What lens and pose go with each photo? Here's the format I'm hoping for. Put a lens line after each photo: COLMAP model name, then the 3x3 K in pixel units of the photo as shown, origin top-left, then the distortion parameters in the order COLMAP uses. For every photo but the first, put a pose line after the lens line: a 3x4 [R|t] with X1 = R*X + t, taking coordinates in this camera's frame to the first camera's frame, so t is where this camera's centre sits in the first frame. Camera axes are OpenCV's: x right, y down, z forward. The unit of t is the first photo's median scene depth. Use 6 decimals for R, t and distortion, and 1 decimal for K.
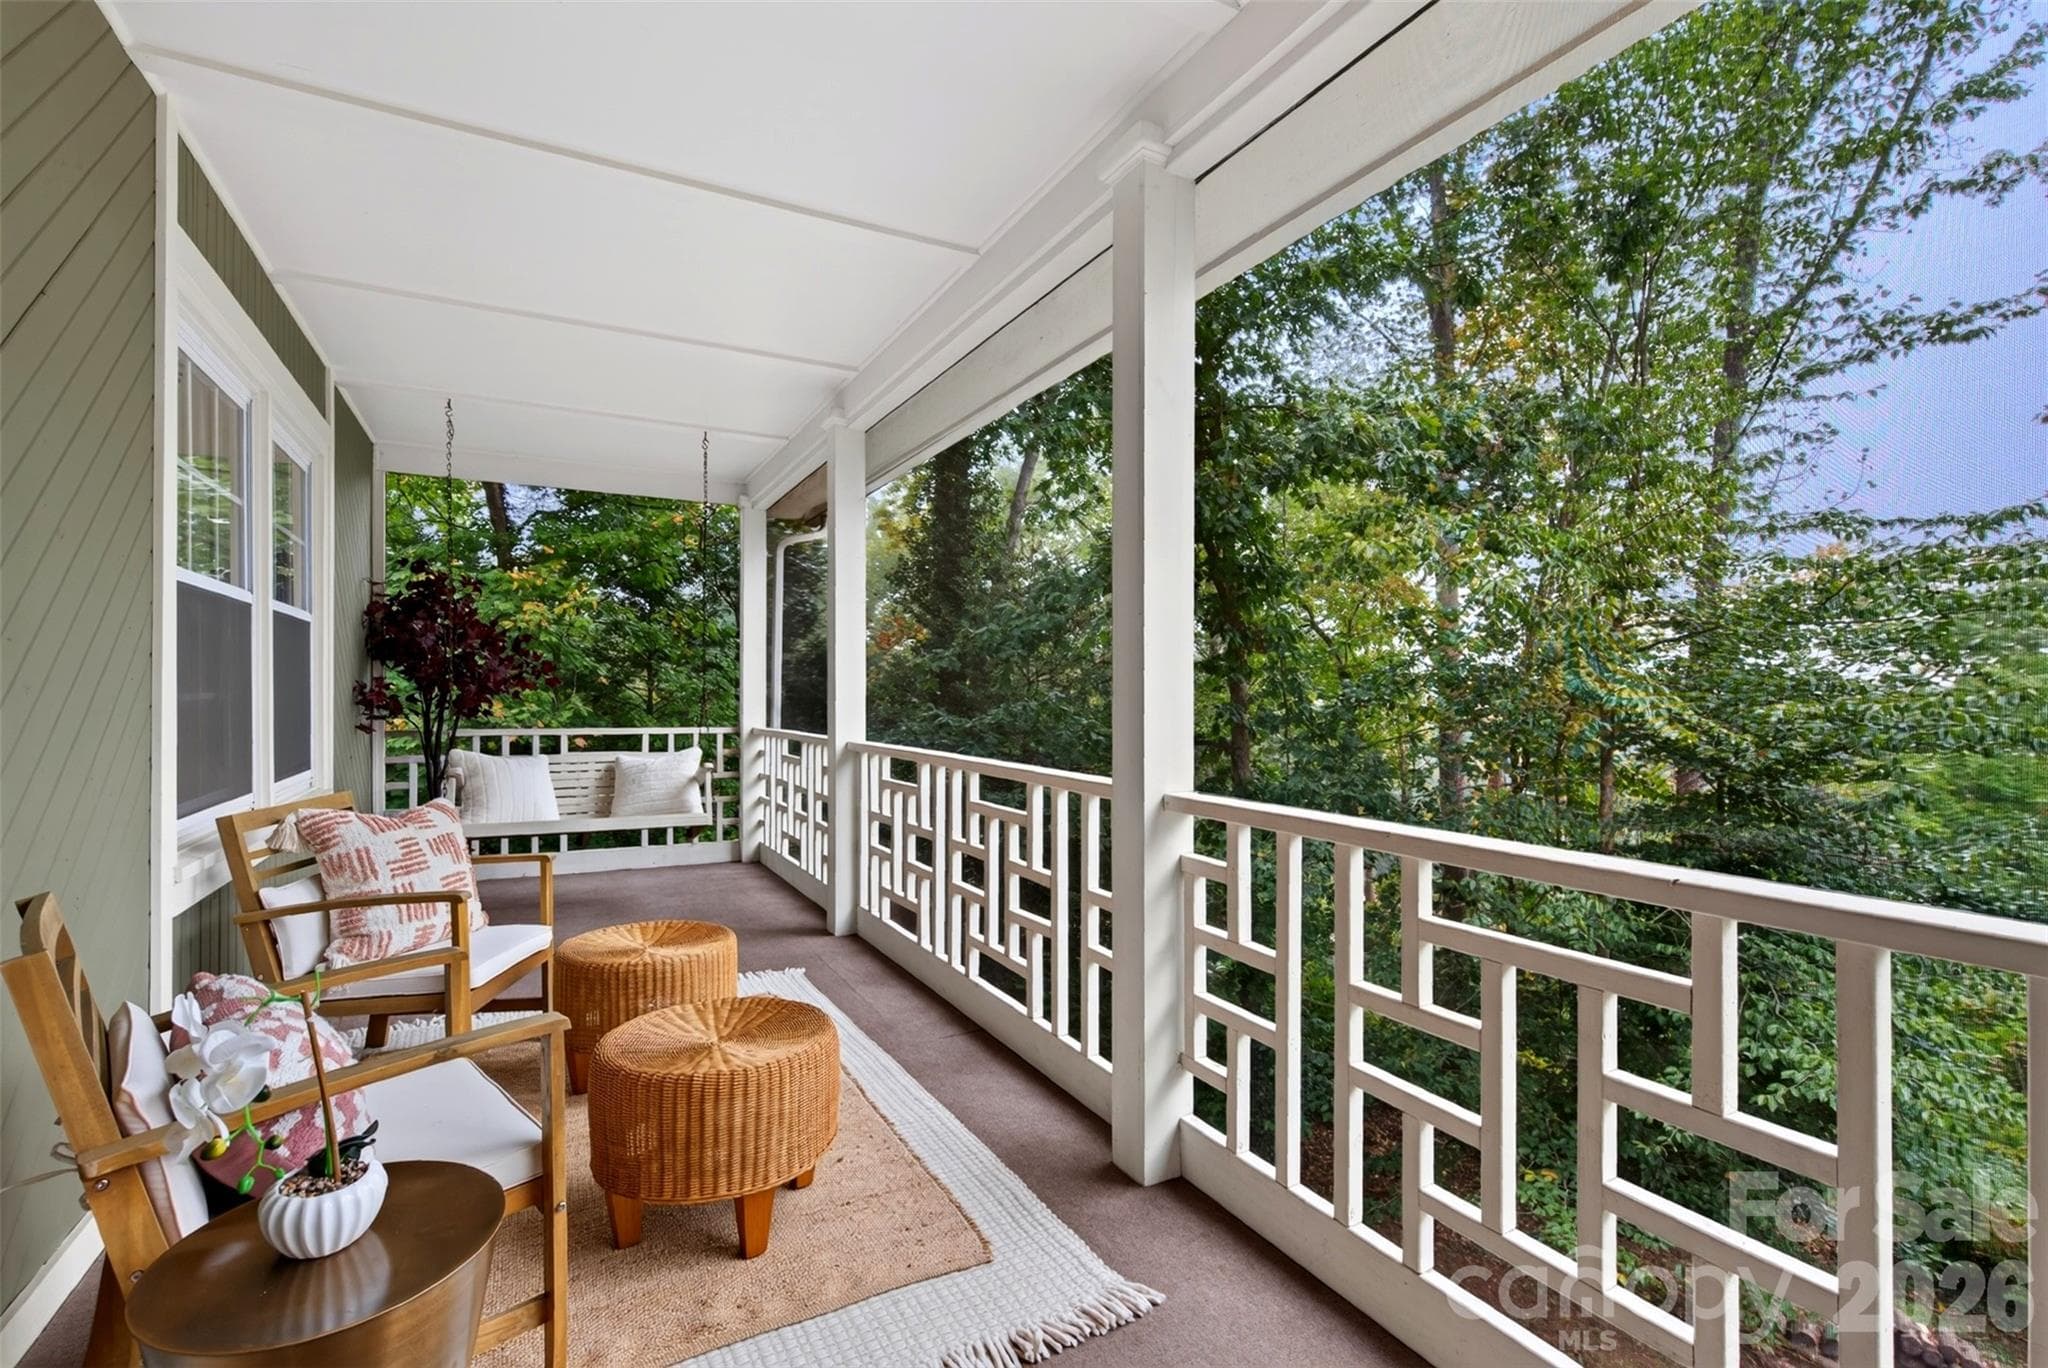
lens RADIAL K [[933.9, 0, 1015.7], [0, 933.9, 699.1], [0, 0, 1]] dist [0.002638, -0.001157]
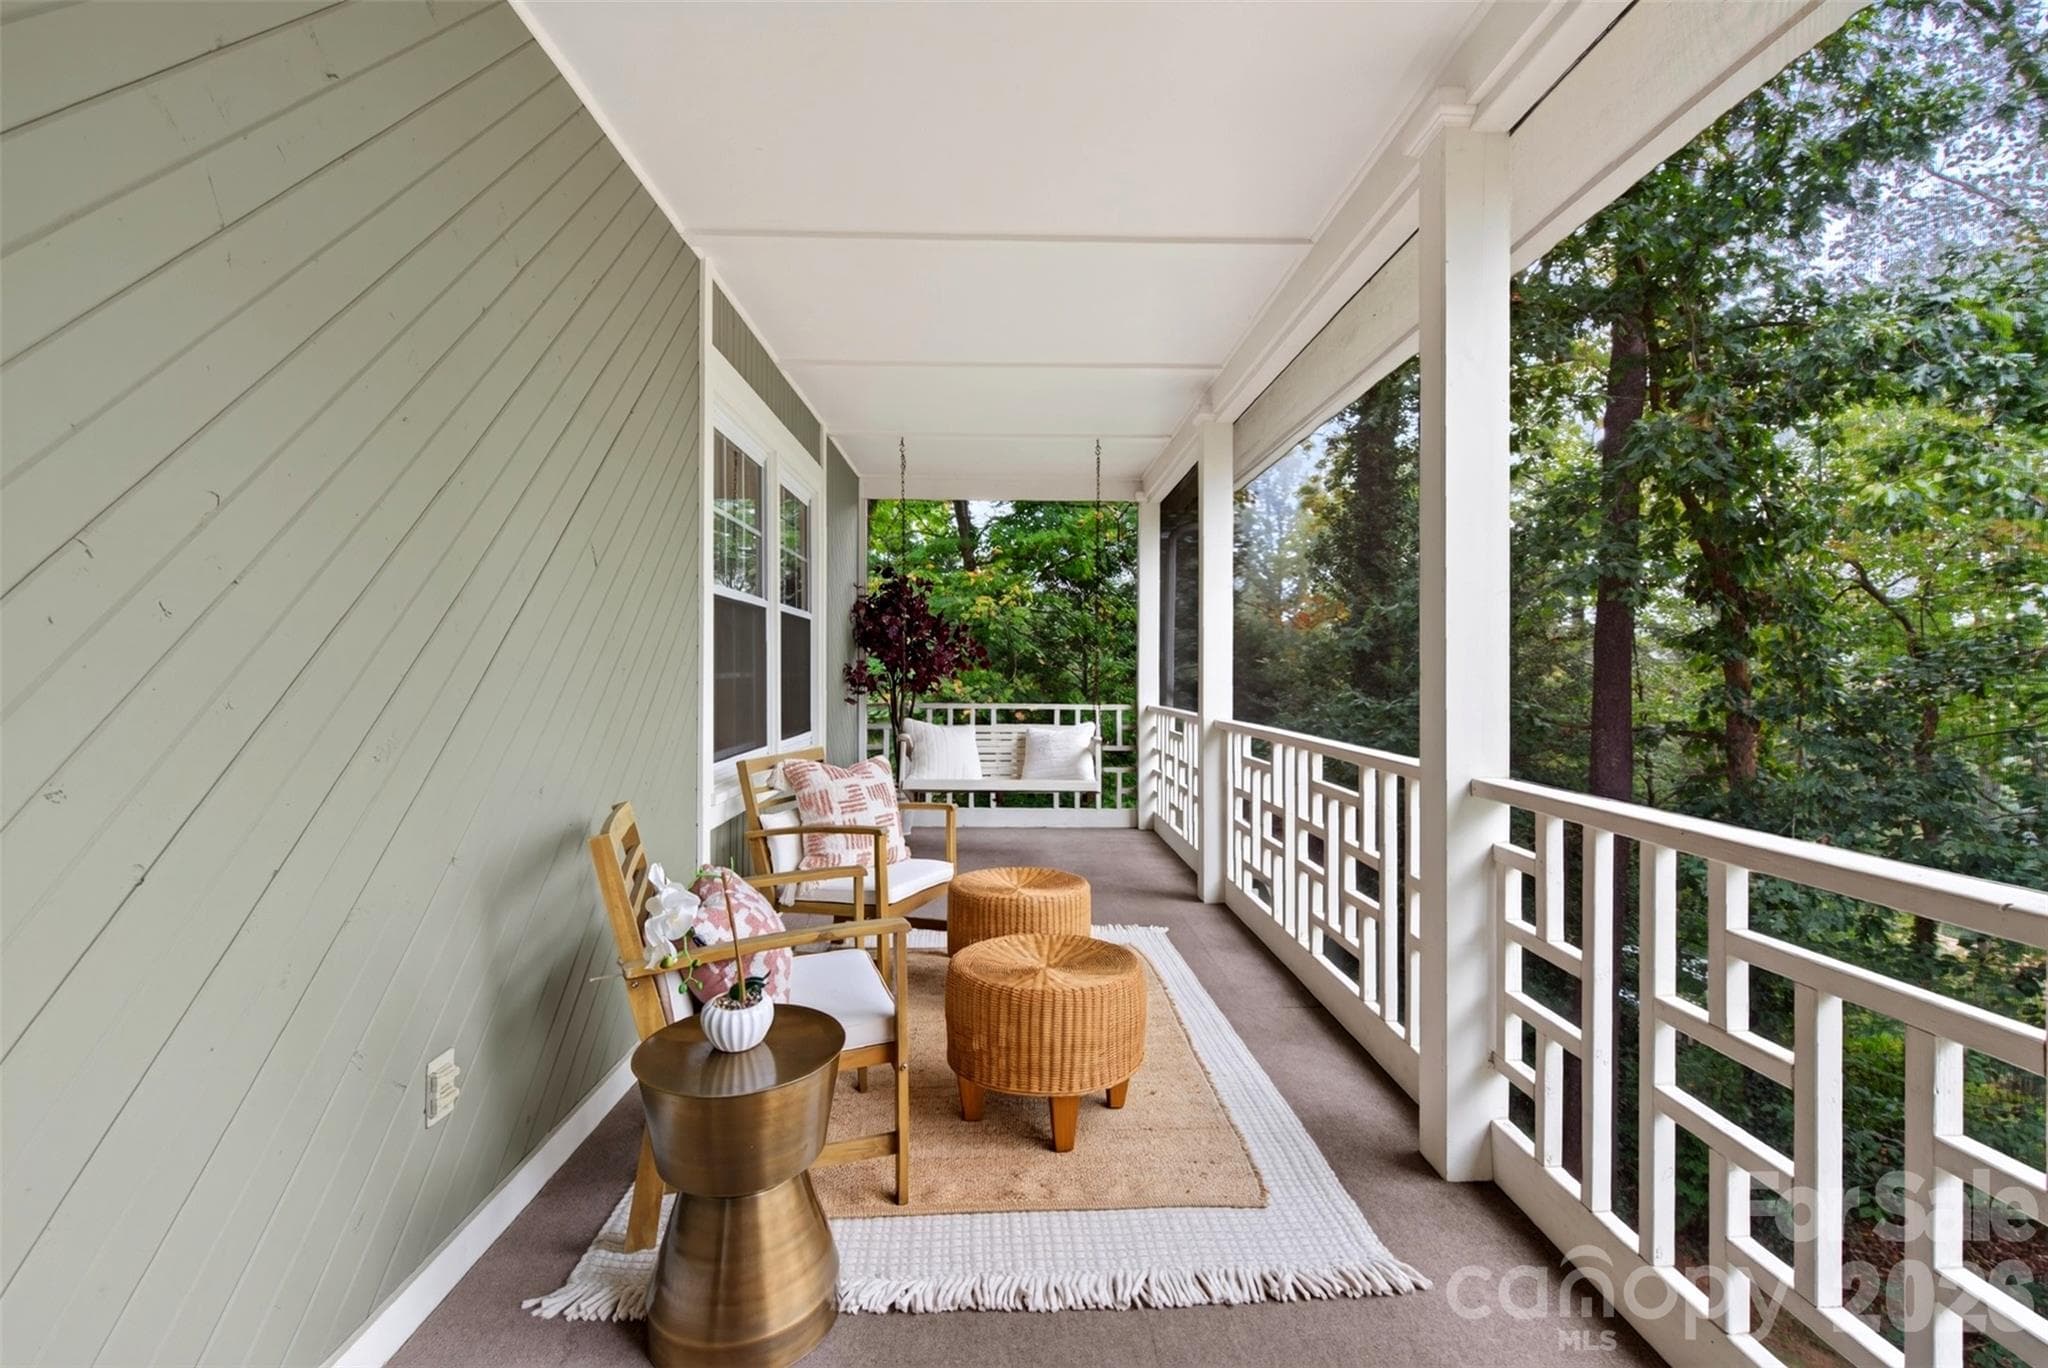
lens RADIAL K [[933.9, 0, 1031.7], [0, 933.9, 680.0], [0, 0, 1]] dist [0.002638, -0.001157]
pose [[0.894445, 0.003885, -0.447162, 0.160926], [-0.003845, 0.999992, 0.000997, 0.001228], [0.447162, 0.000828, 0.894453, -0.054186]]
